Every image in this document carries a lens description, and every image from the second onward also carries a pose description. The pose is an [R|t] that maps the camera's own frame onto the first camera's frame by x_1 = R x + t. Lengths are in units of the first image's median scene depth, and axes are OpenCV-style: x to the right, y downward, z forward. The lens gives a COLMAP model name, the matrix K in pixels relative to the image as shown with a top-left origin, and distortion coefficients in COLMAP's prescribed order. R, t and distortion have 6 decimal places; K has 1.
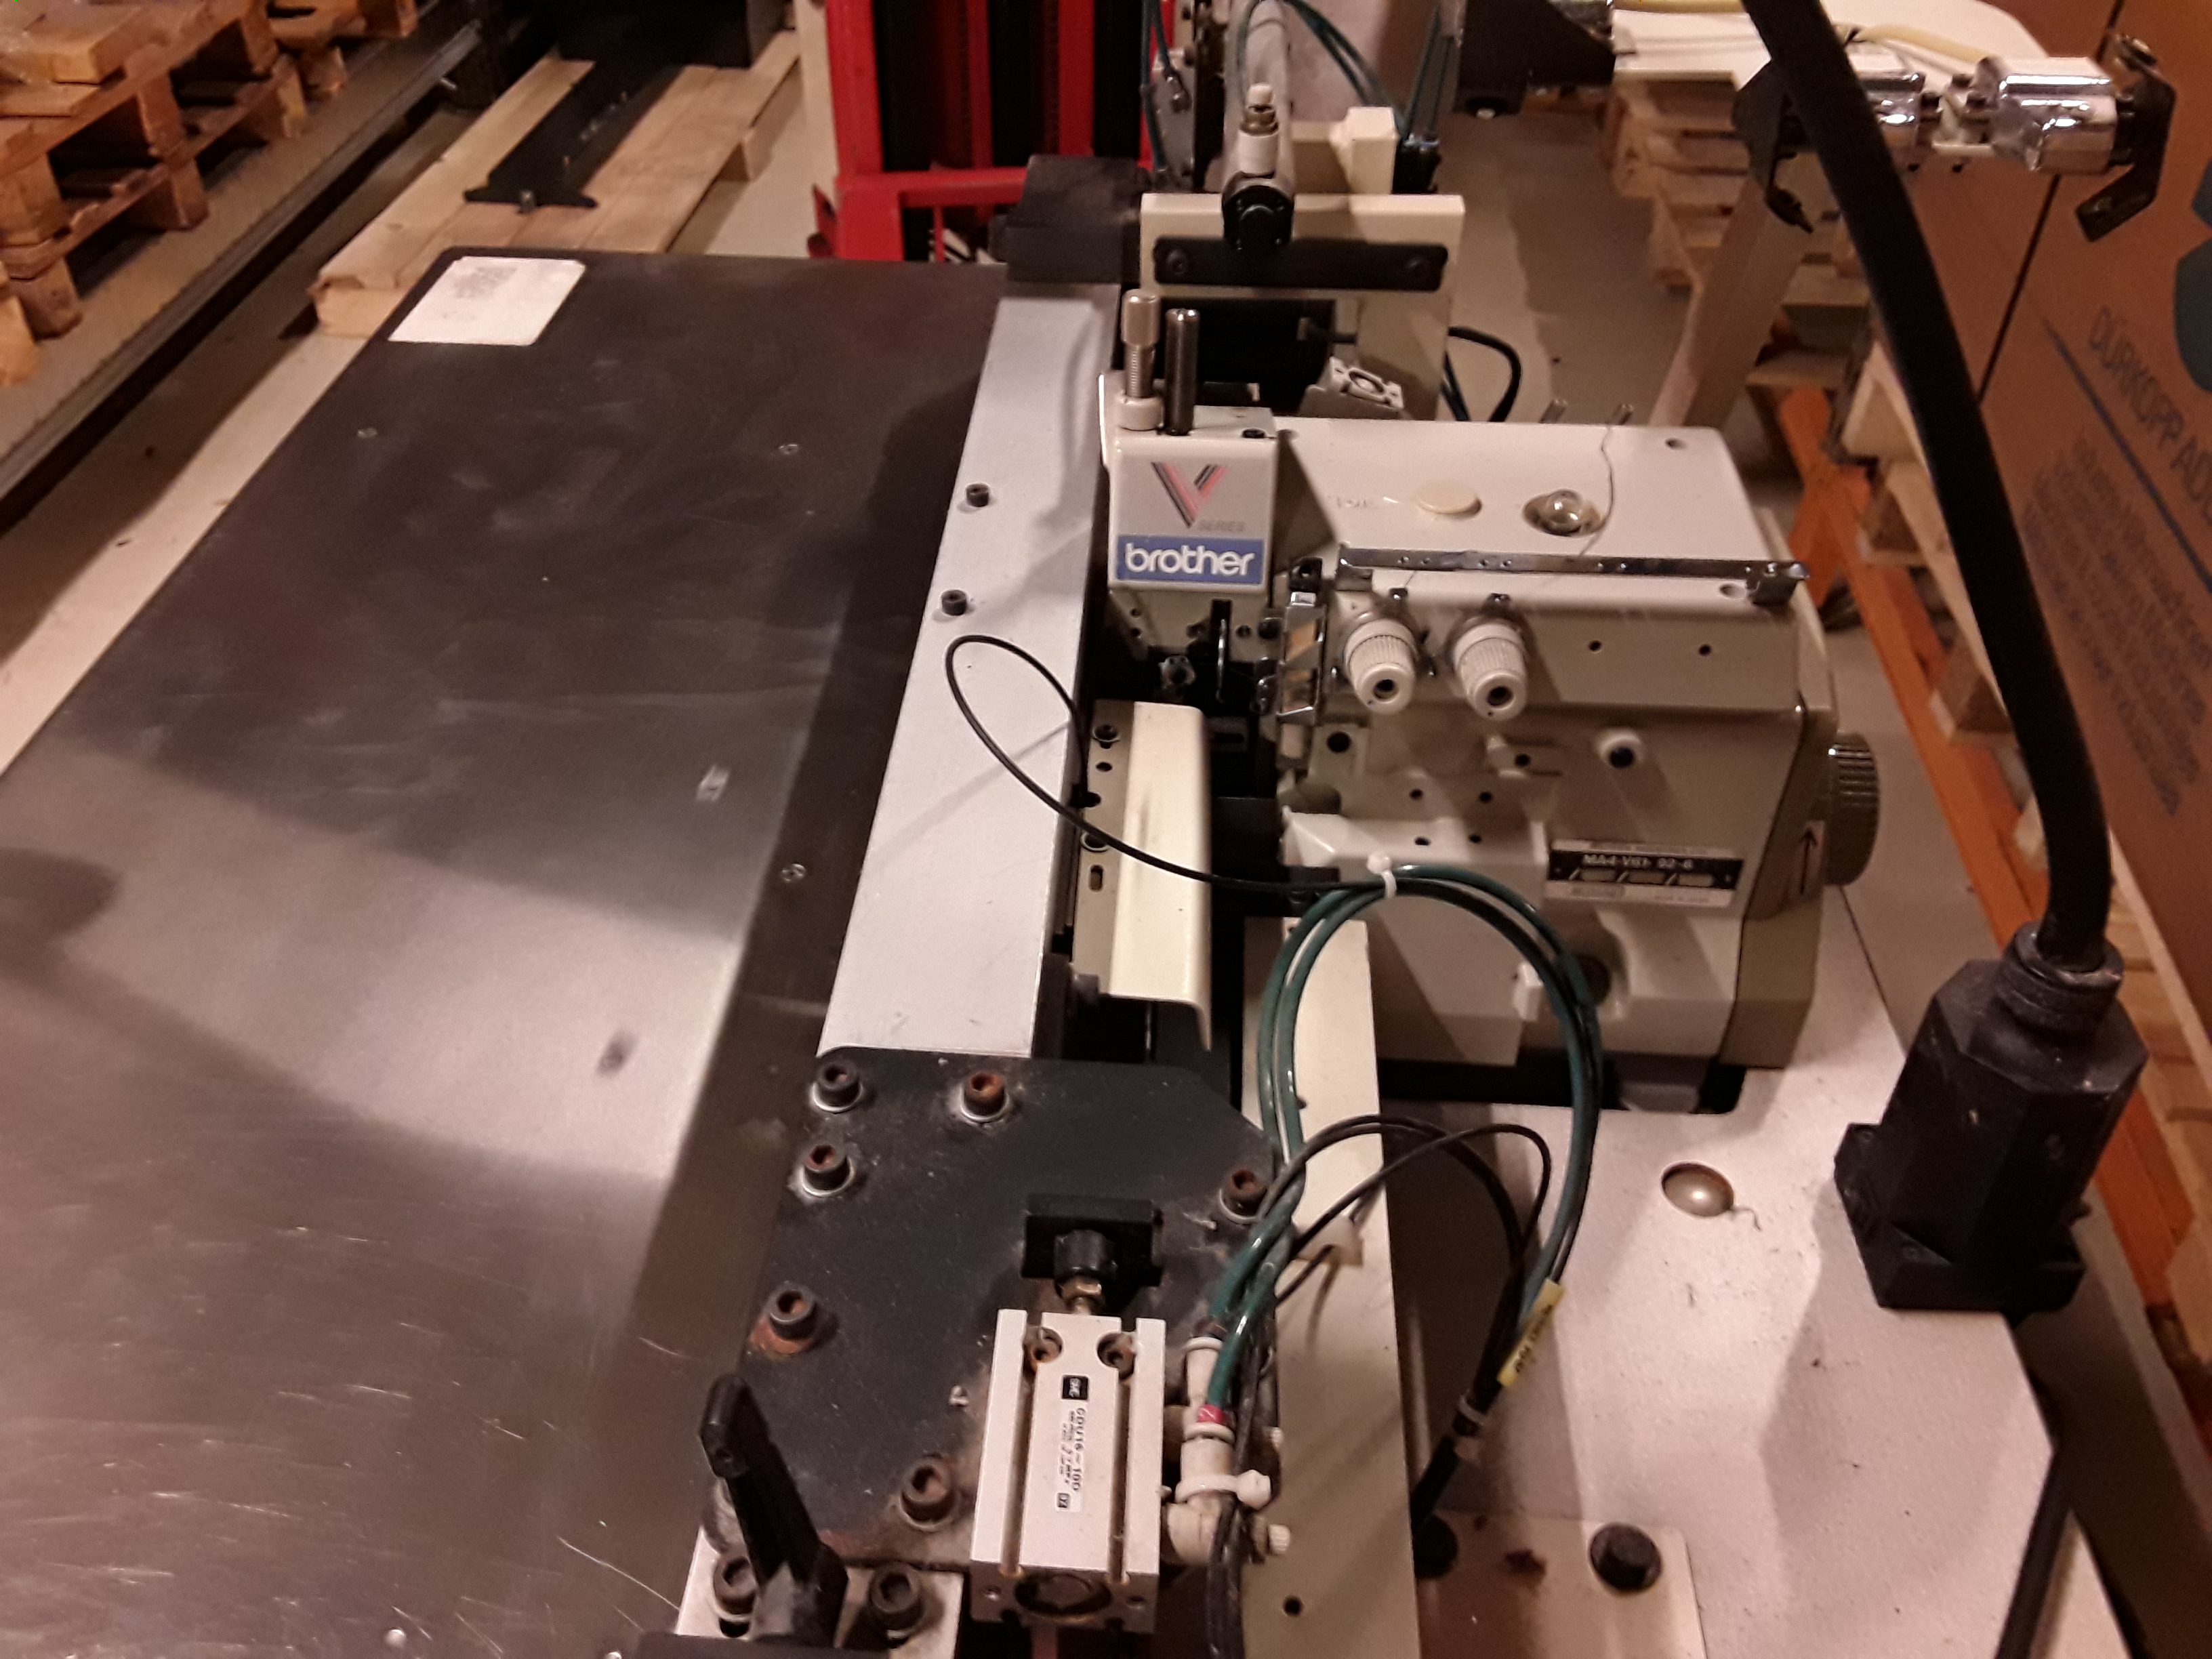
lens RADIAL K [[1807.7, 0, 1080.4], [0, 1807.7, 826.3], [0, 0, 1]] dist [0.112015, -0.189531]
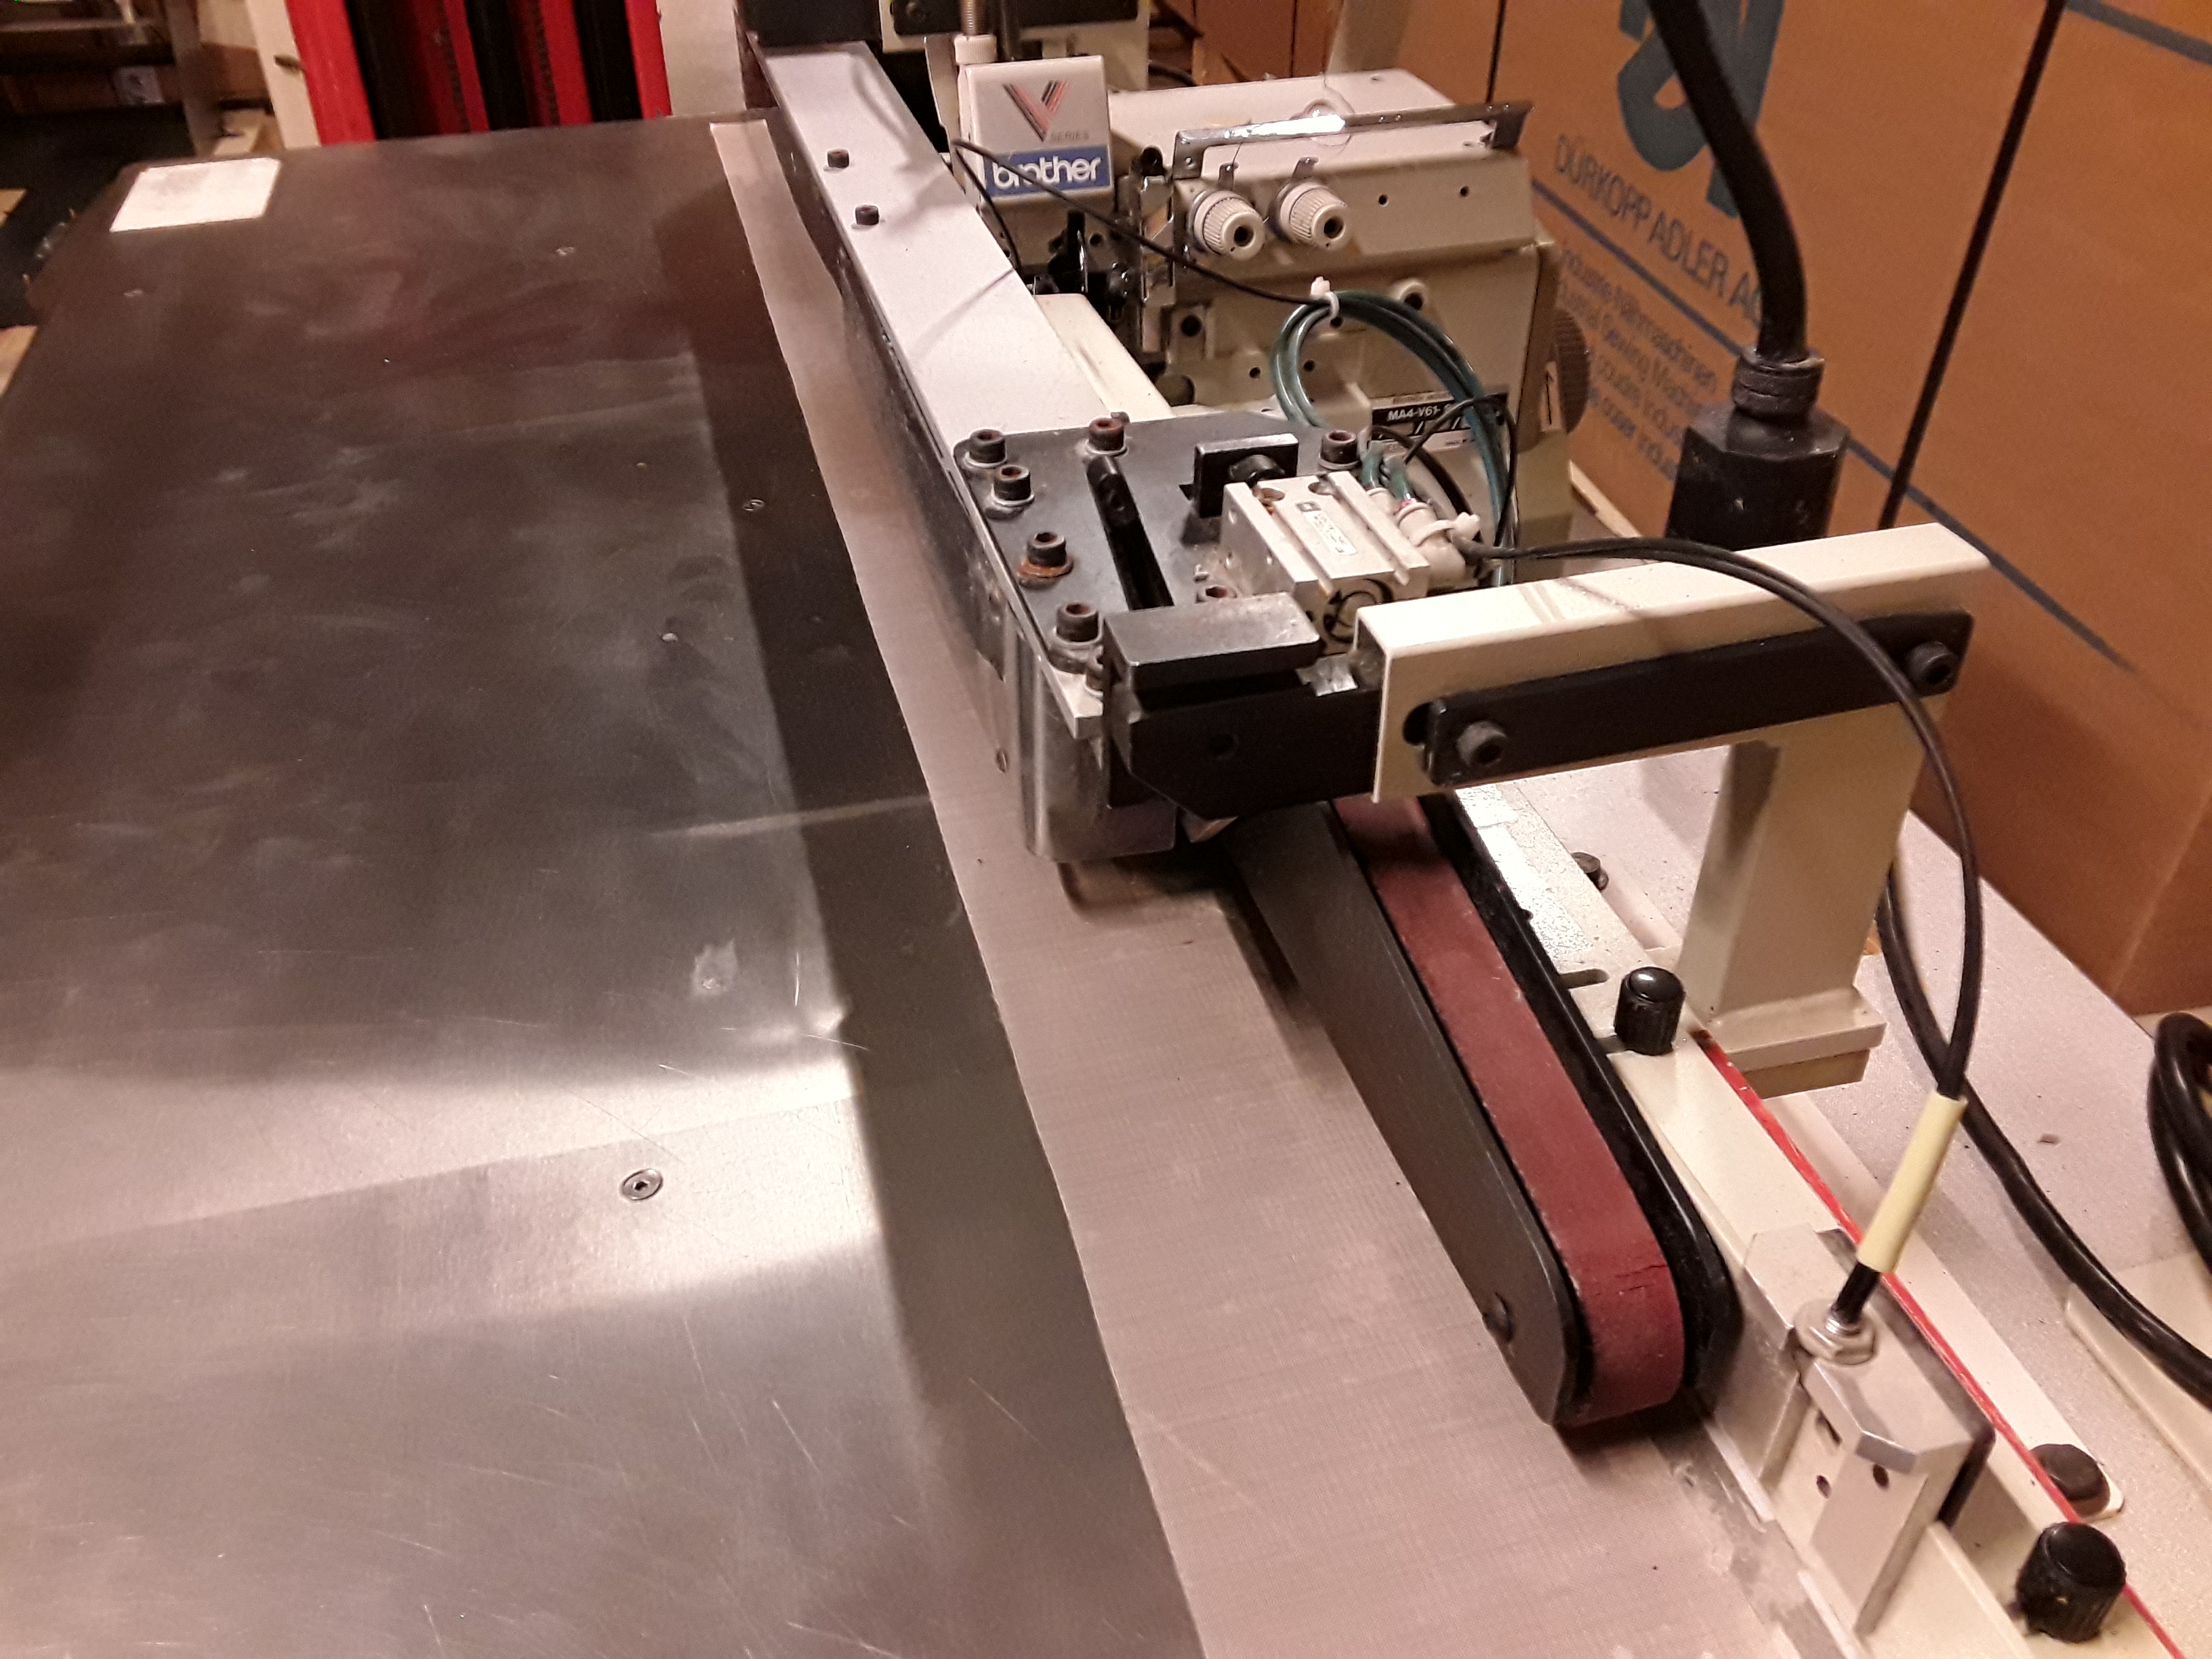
lens RADIAL K [[1807.7, 0, 1080.4], [0, 1807.7, 826.3], [0, 0, 1]] dist [0.112015, -0.189531]
pose [[0.948777, -0.199154, 0.245274, -0.281149], [0.212240, 0.976821, -0.027849, 0.290034], [-0.234043, 0.078480, 0.969054, -0.100046]]
